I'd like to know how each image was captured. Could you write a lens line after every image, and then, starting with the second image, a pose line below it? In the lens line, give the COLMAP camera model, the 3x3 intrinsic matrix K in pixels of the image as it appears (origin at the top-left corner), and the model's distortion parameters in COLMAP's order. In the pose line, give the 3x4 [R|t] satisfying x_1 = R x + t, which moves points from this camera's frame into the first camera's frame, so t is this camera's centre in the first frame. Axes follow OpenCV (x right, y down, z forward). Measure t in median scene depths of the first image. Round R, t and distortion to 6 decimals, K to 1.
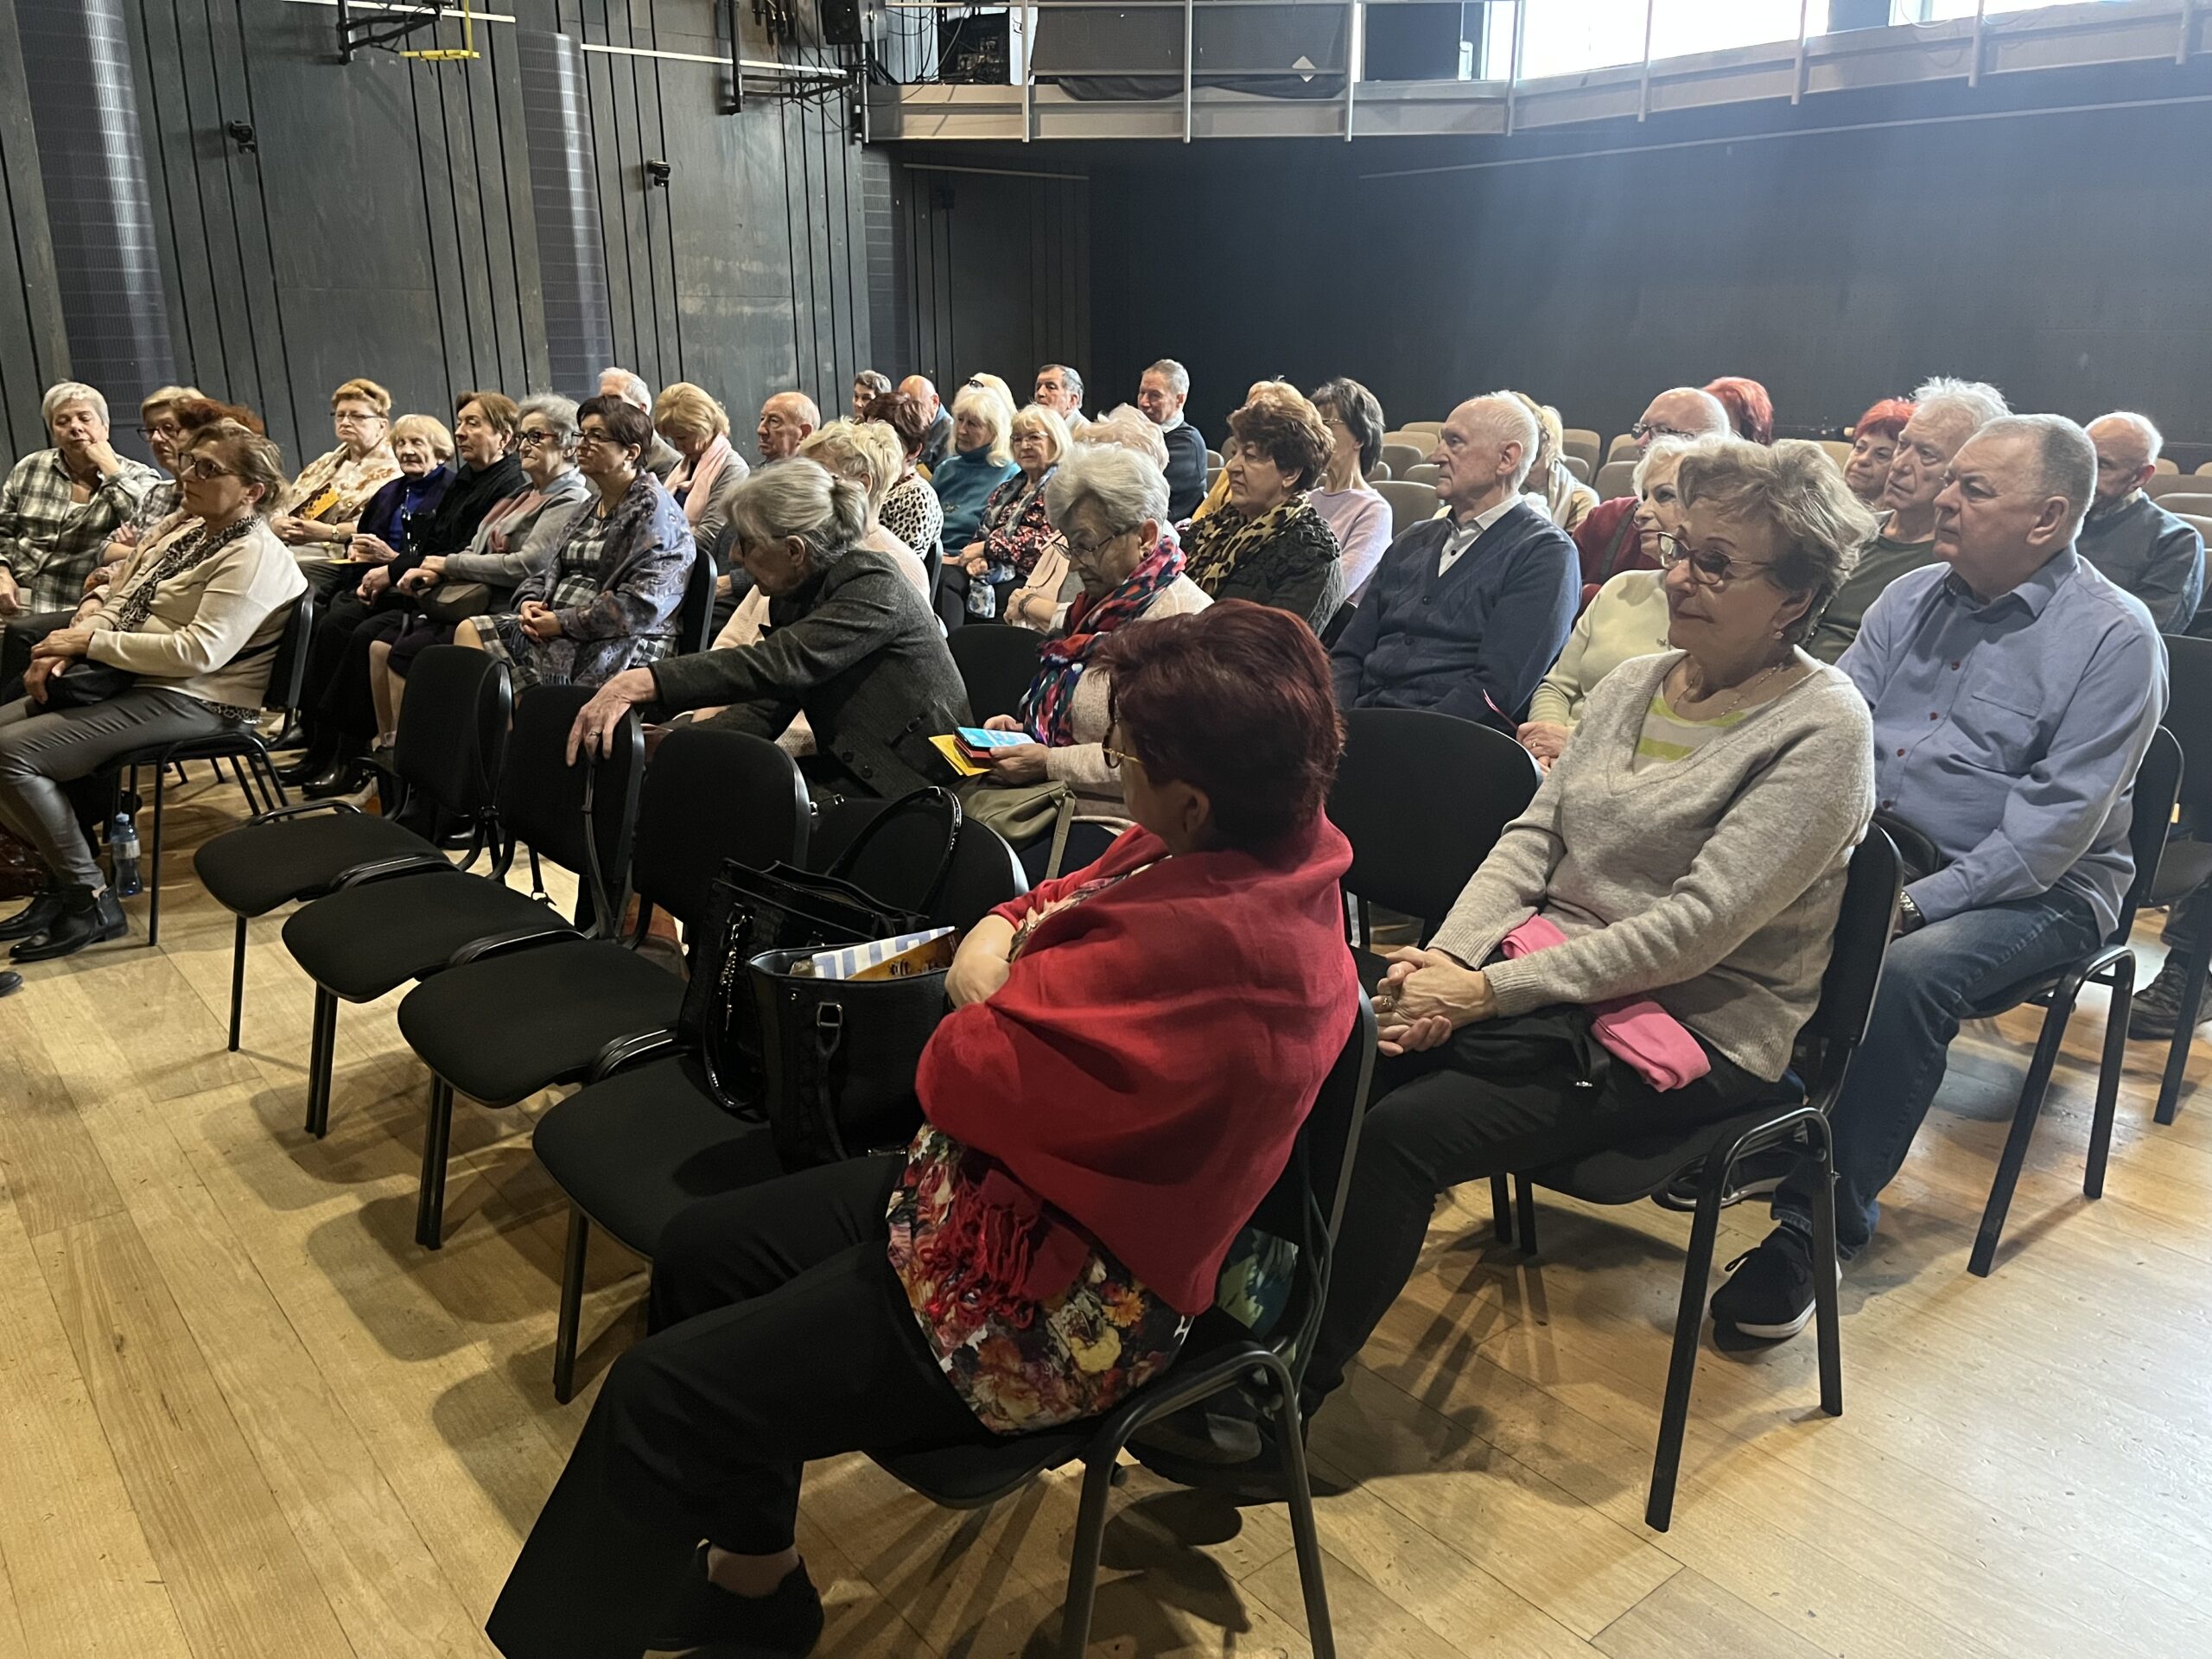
lens RADIAL K [[1605.6, 0, 1096.1], [0, 1605.6, 839.3], [0, 0, 1]] dist [0.067011, -0.103085]
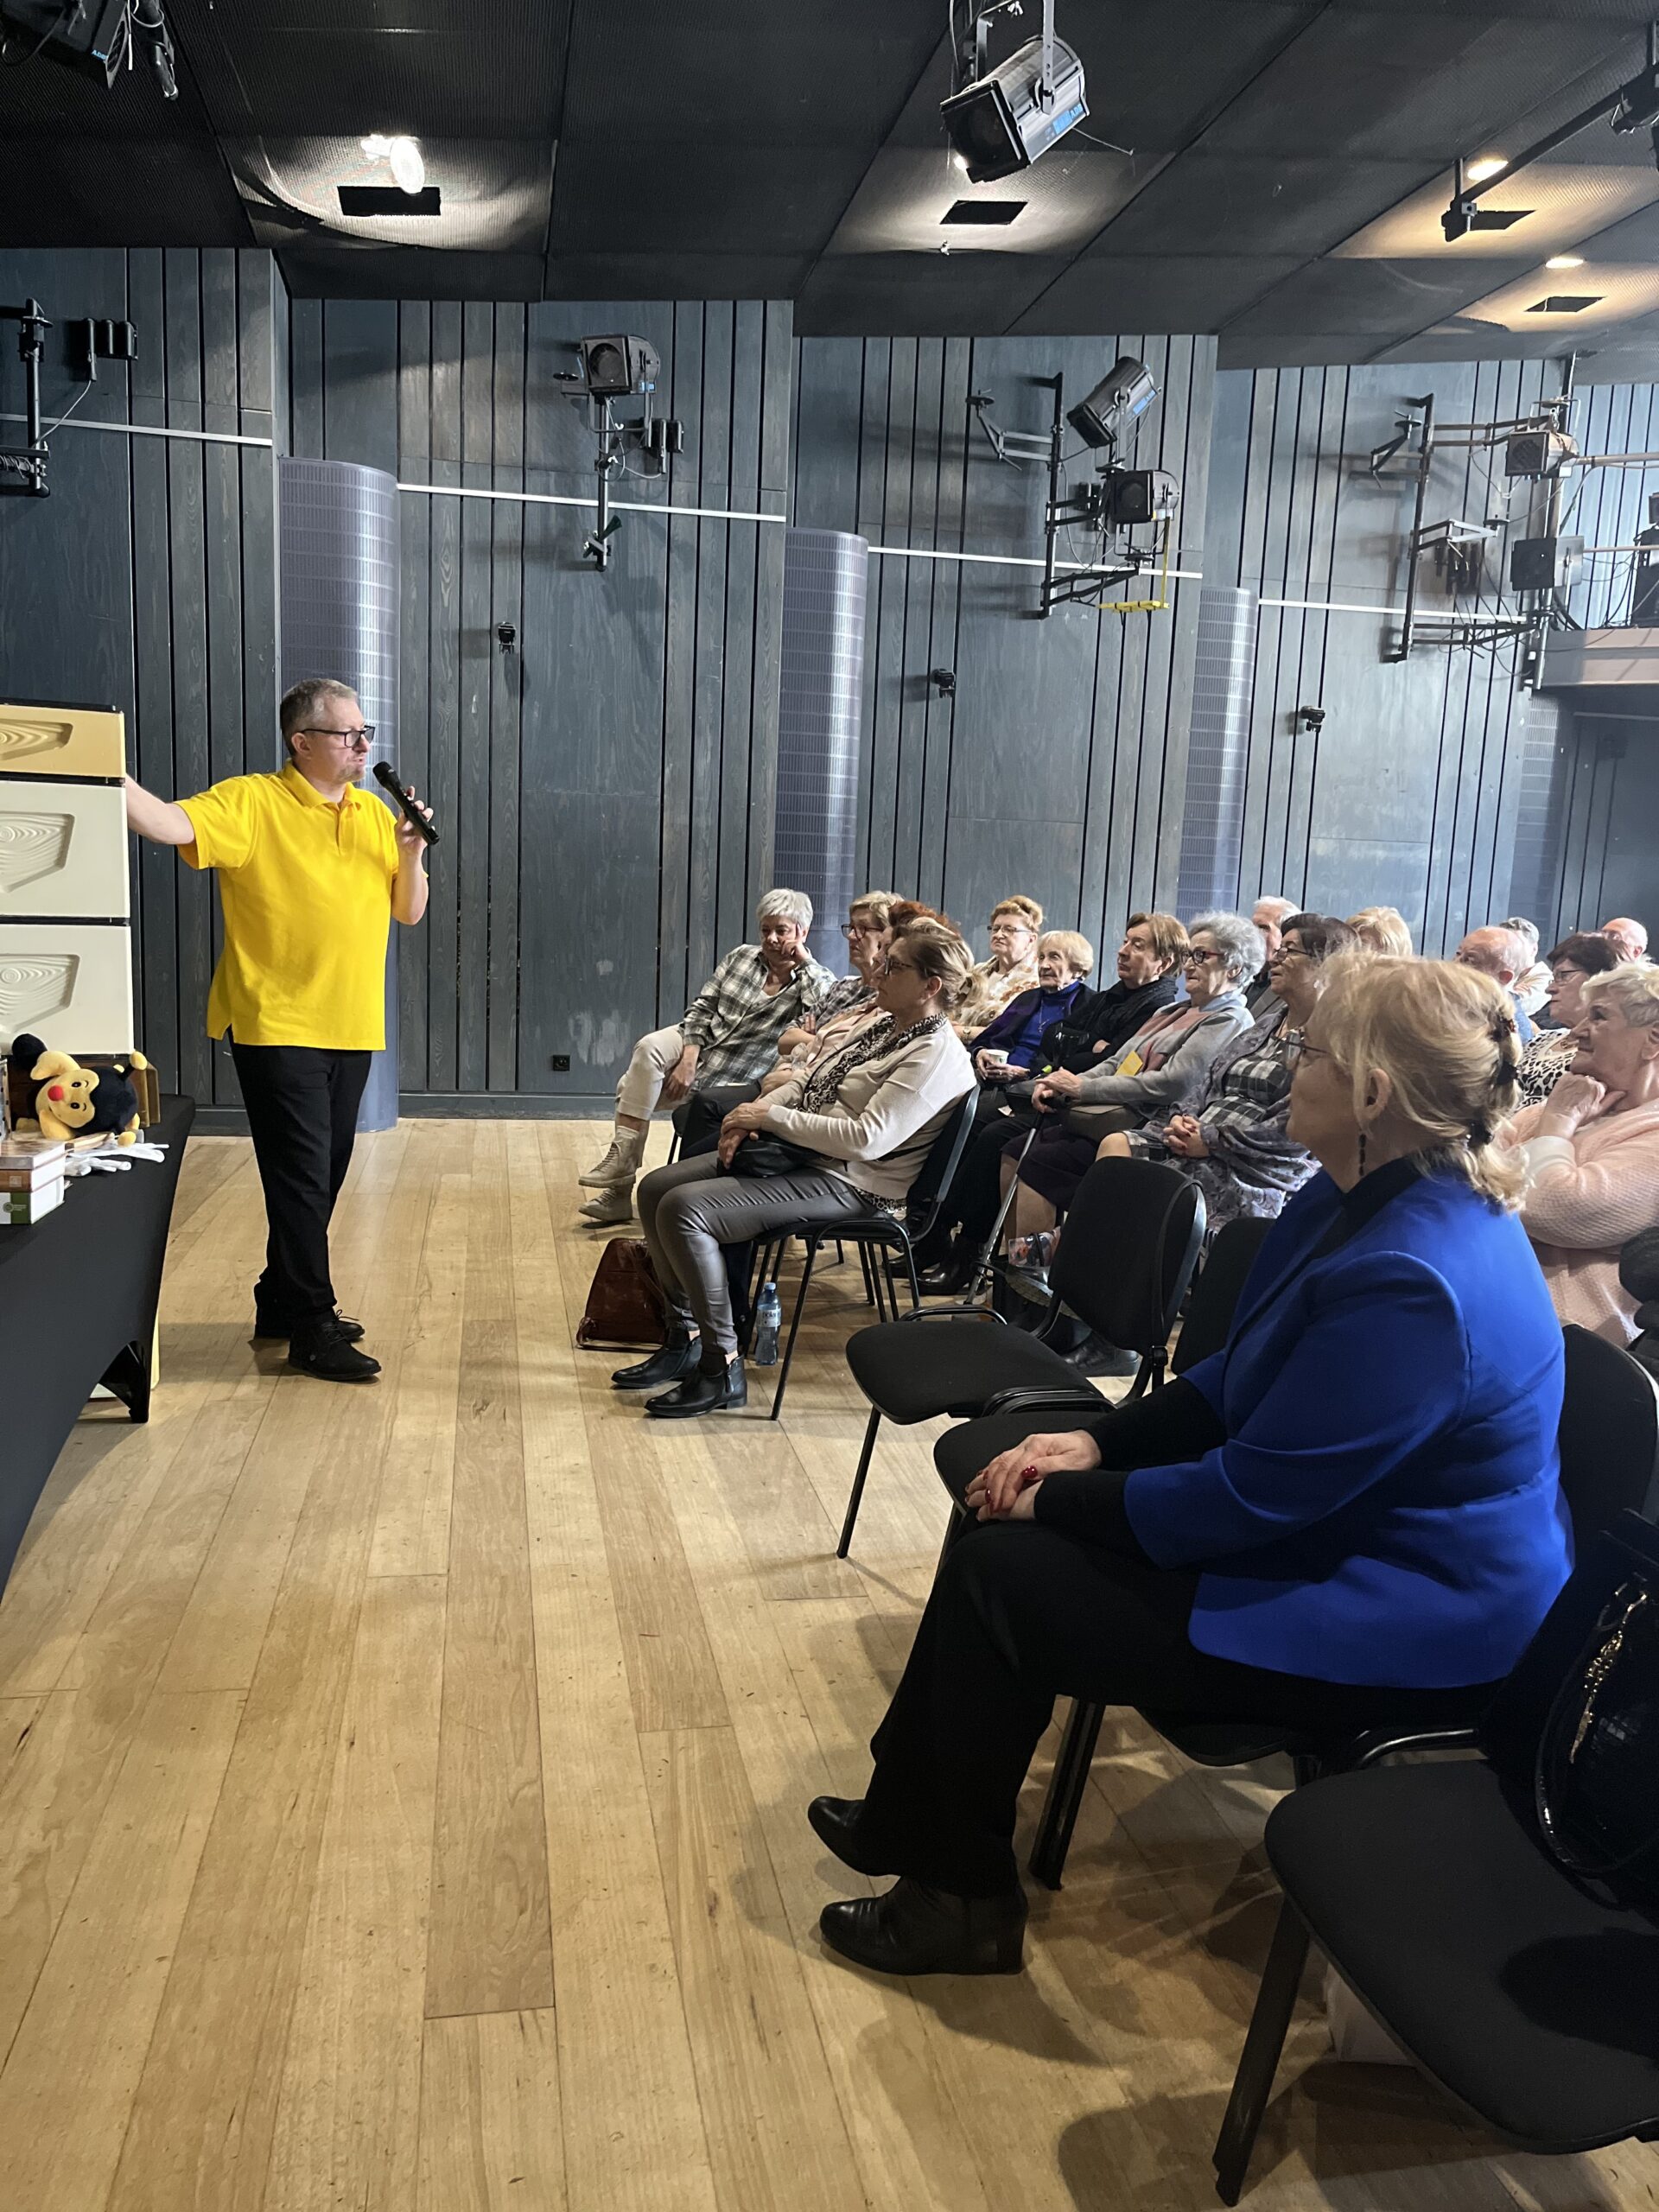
lens RADIAL K [[1605.6, 0, 829.5], [0, 1605.6, 1106.0], [0, 0, 1]] dist [0.067011, -0.103085]
pose [[0.882702, 0.106230, -0.457770, -0.059974], [-0.182891, 0.974972, -0.126411, -0.001697], [0.432884, 0.195306, 0.880038, 0.055816]]
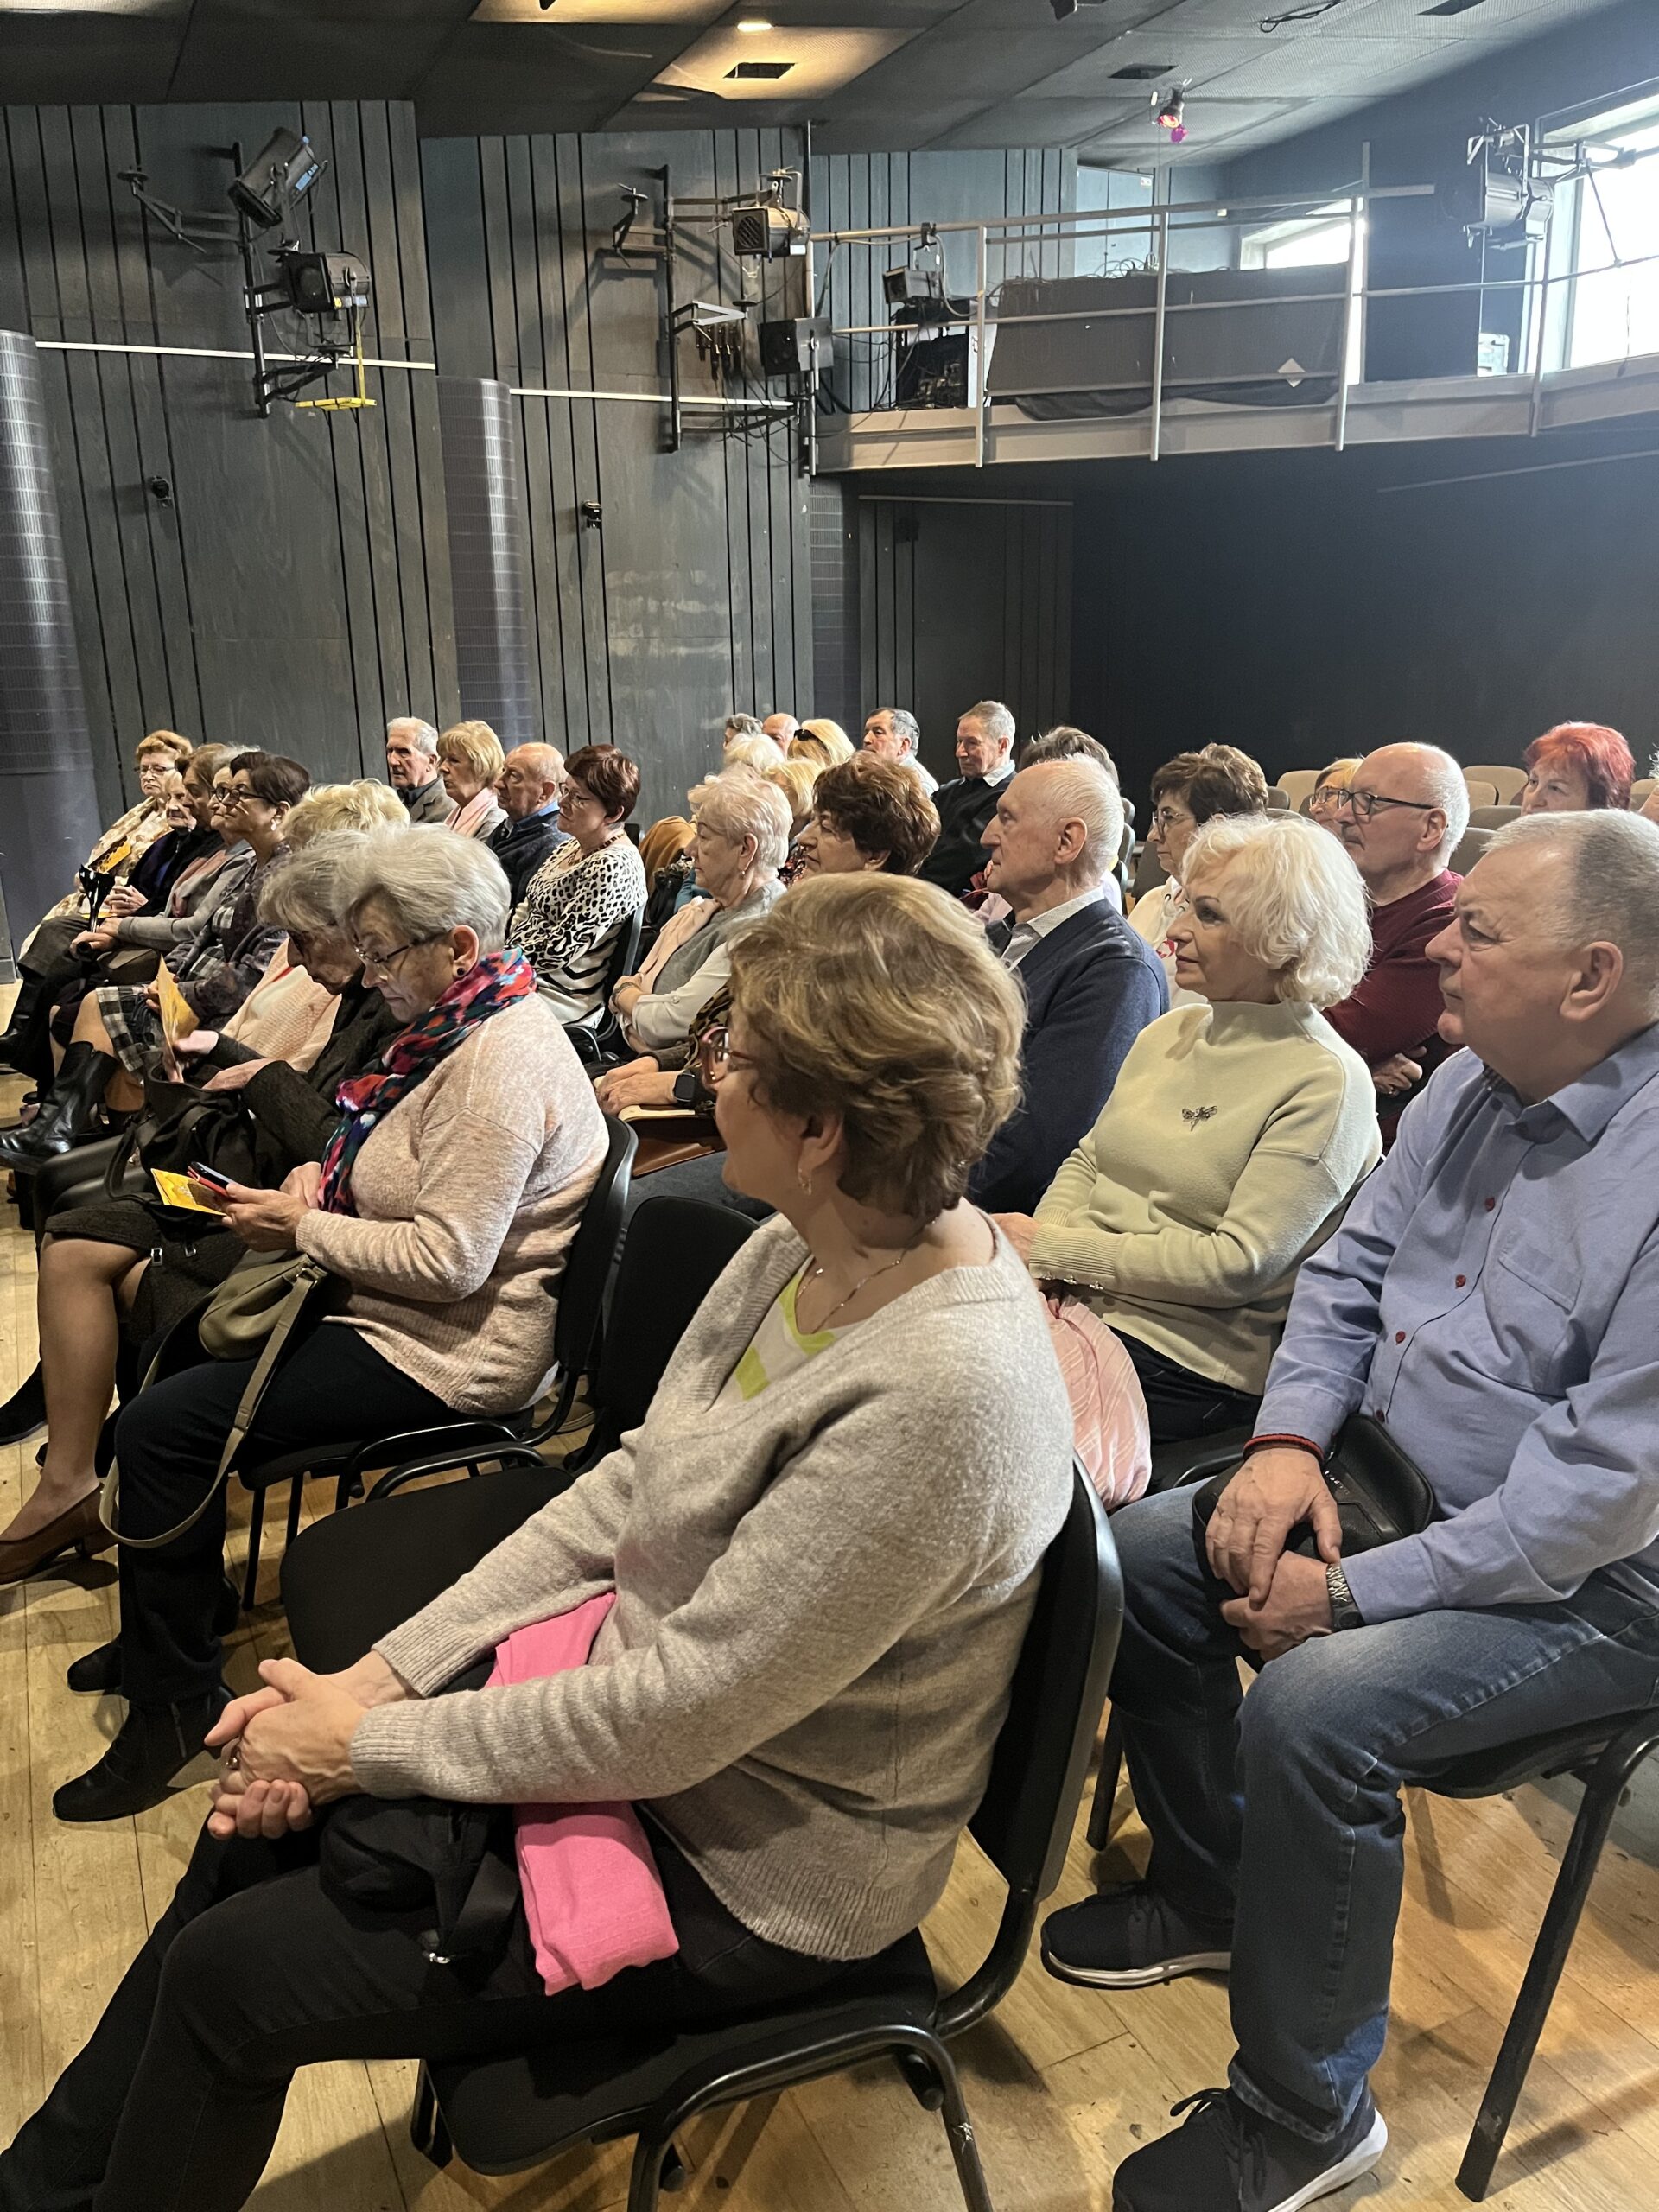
lens RADIAL K [[1566.1, 0, 828.3], [0, 1566.1, 1160.0], [0, 0, 1]] dist [0.050262, -0.069731]
pose [[0.973383, 0.053891, -0.222759, 0.124257], [-0.053545, 0.998537, 0.007599, -0.034740], [0.222842, 0.004531, 0.974844, 0.102682]]
